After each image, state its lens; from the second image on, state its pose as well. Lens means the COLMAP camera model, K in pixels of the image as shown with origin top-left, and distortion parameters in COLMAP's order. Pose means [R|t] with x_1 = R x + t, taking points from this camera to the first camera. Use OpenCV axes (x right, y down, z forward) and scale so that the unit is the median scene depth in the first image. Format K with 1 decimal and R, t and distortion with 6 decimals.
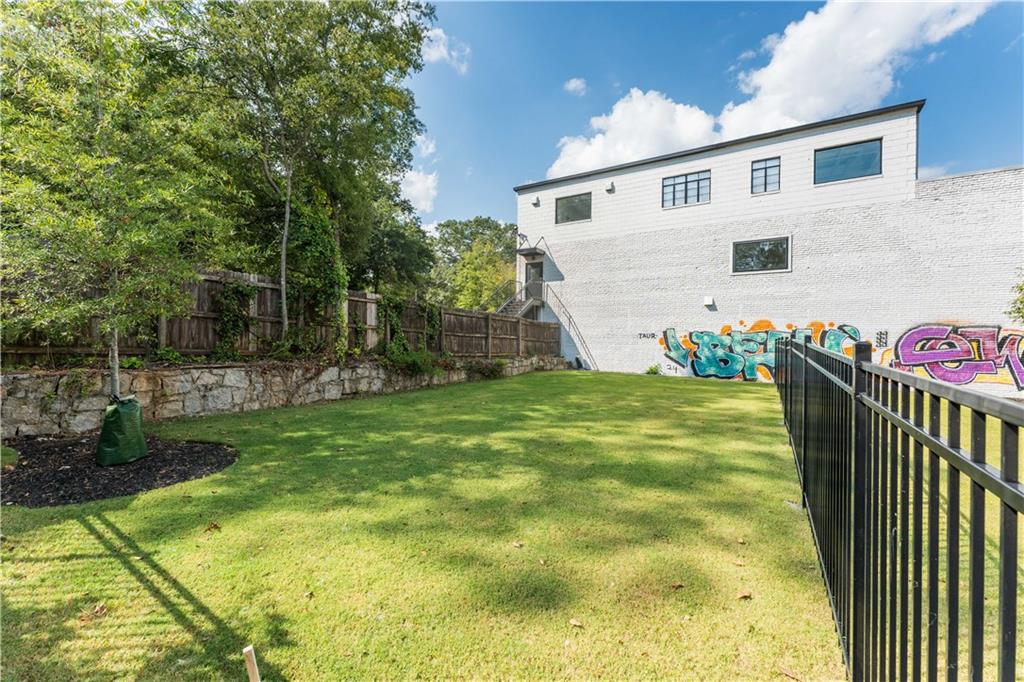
lens RADIAL K [[417.8, 0, 510.4], [0, 417.8, 337.8], [0, 0, 1]] dist [0.008721, -0.000047]
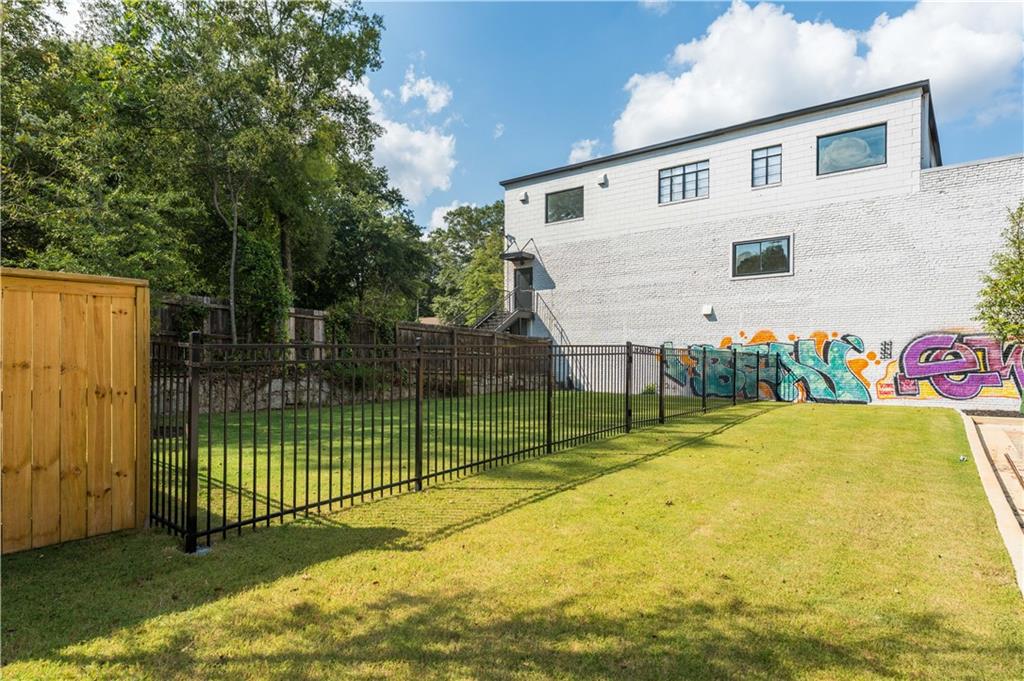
lens RADIAL K [[574.2, 0, 513.3], [0, 574.2, 366.3], [0, 0, 1]] dist [0.012762, 0.000219]
pose [[0.996453, -0.009987, -0.083561, 0.186652], [0.010787, 0.999900, 0.009134, 0.016805], [0.083462, -0.010003, 0.996461, -0.265006]]
